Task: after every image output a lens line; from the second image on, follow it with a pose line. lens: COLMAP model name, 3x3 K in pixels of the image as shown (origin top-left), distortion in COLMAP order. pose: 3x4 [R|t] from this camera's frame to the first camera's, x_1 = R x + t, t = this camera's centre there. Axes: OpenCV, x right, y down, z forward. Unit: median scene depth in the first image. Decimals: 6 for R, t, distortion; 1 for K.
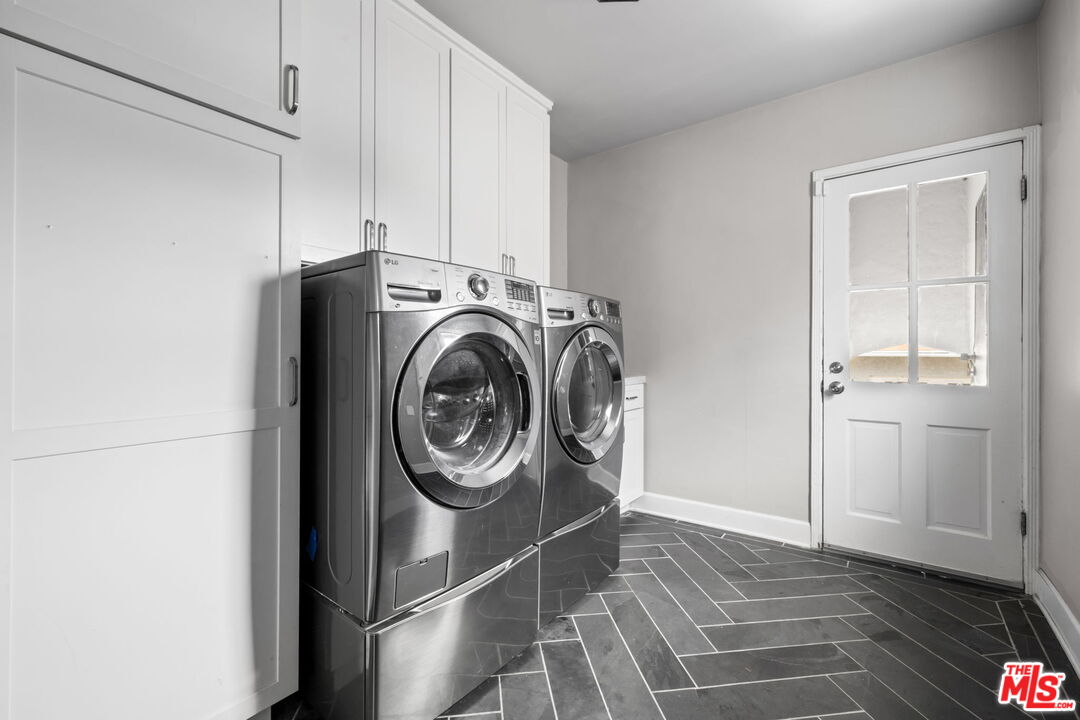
lens RADIAL K [[463.2, 0, 542.1], [0, 463.2, 354.7], [0, 0, 1]] dist [0.004429, -0.000244]
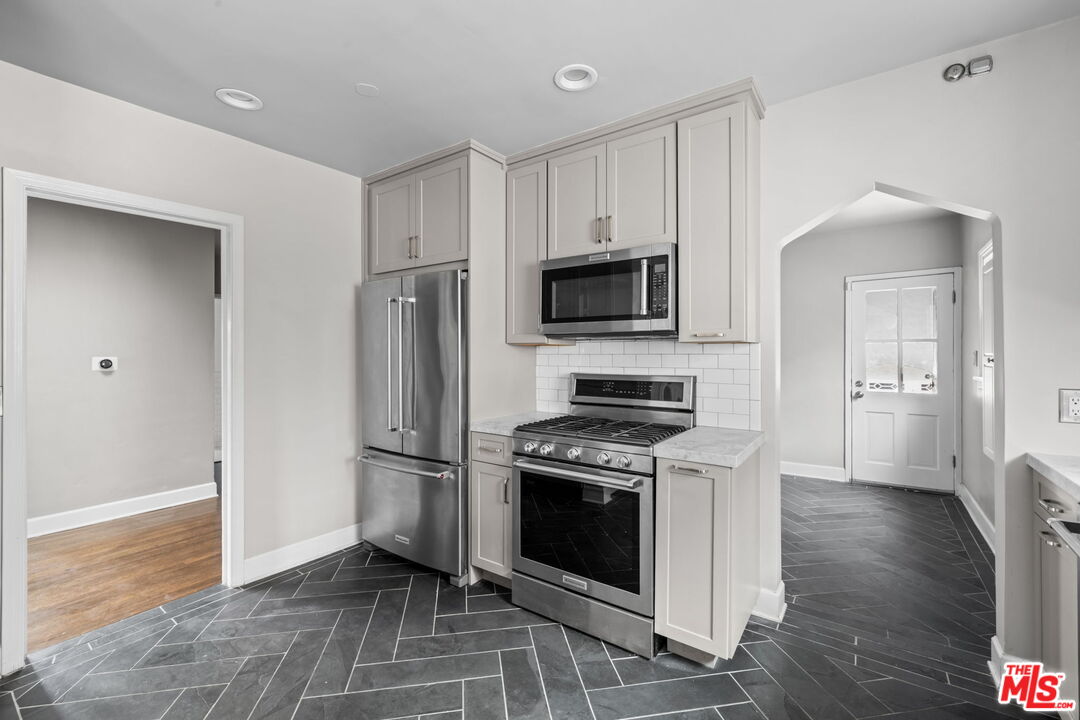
lens RADIAL K [[463.2, 0, 536.0], [0, 463.2, 356.1], [0, 0, 1]] dist [0.004429, -0.000244]
pose [[0.999288, -0.010099, 0.036365, -0.750034], [0.009783, 0.999913, 0.008866, -0.116532], [-0.036452, -0.008504, 0.999299, -0.835587]]
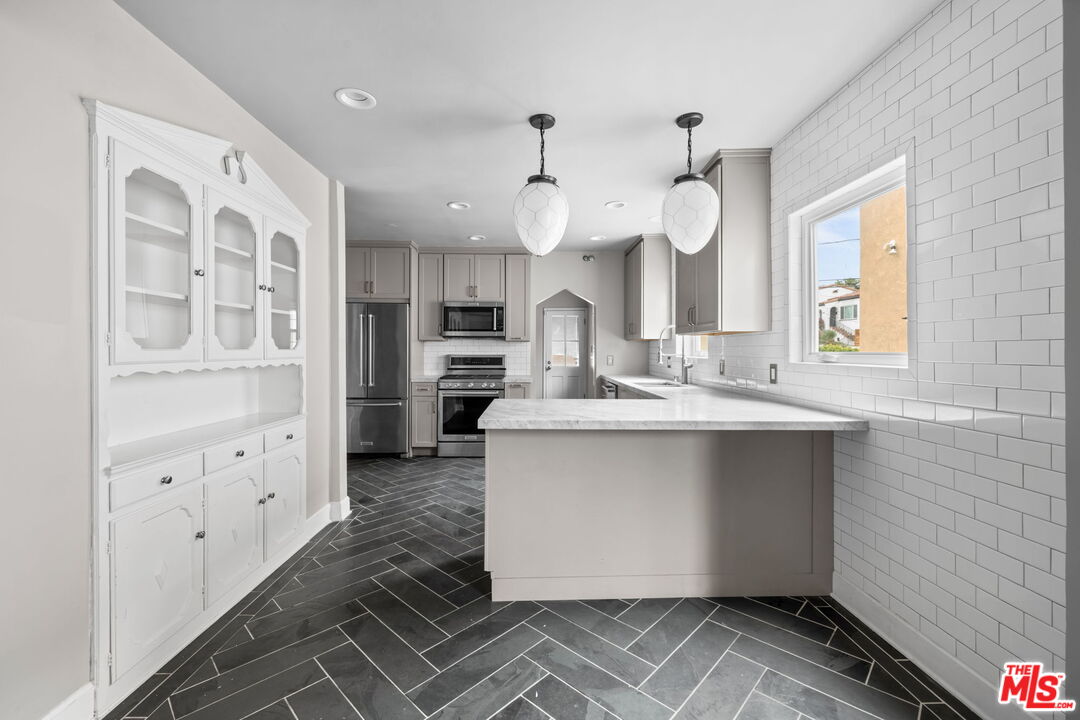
lens RADIAL K [[463.2, 0, 539.5], [0, 463.2, 353.0], [0, 0, 1]] dist [0.004429, -0.000244]
pose [[0.780855, -0.009815, 0.624635, -1.782966], [0.000374, 0.999884, 0.015244, -0.106806], [-0.624712, -0.011670, 0.780768, -1.885975]]
